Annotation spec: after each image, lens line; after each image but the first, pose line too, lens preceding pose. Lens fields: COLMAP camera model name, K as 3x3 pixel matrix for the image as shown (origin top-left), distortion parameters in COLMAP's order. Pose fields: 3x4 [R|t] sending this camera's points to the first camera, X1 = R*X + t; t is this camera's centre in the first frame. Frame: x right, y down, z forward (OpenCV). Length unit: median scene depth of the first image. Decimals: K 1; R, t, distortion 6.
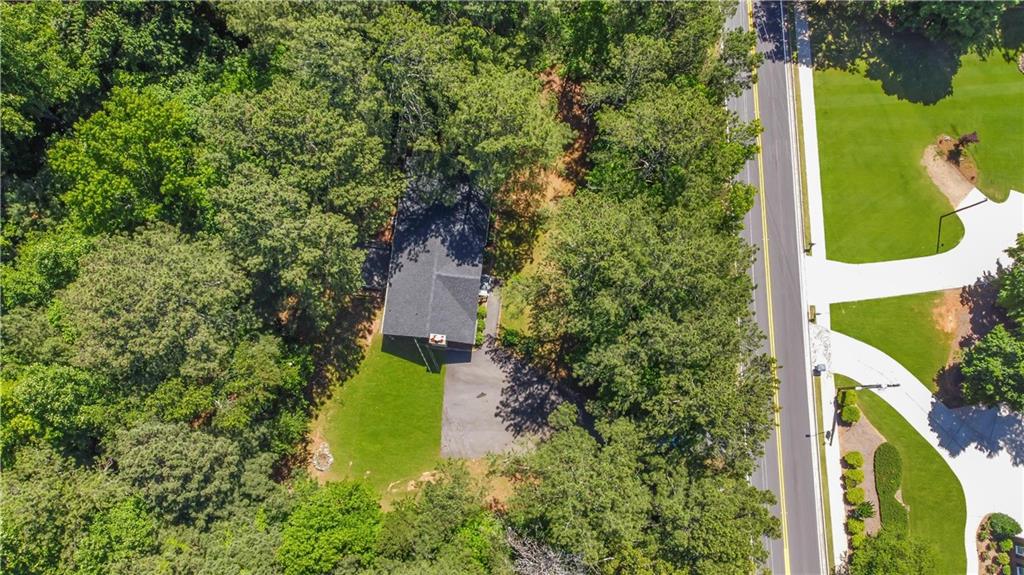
lens RADIAL K [[804.9, 0, 512.0], [0, 804.9, 287.5], [0, 0, 1]] dist [-0.008318, -0.006910]
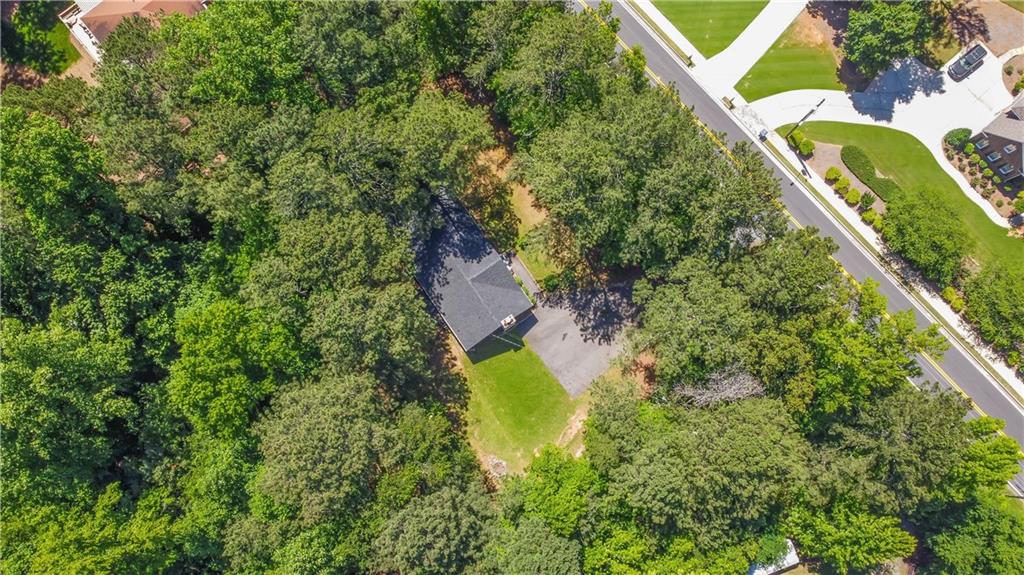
lens RADIAL K [[804.9, 0, 512.0], [0, 804.9, 287.5], [0, 0, 1]] dist [-0.008318, -0.006910]
pose [[0.757068, -0.648928, 0.075770, -0.136701], [0.647636, 0.760685, 0.043890, -0.019204], [-0.086118, 0.015844, 0.996159, -0.146593]]
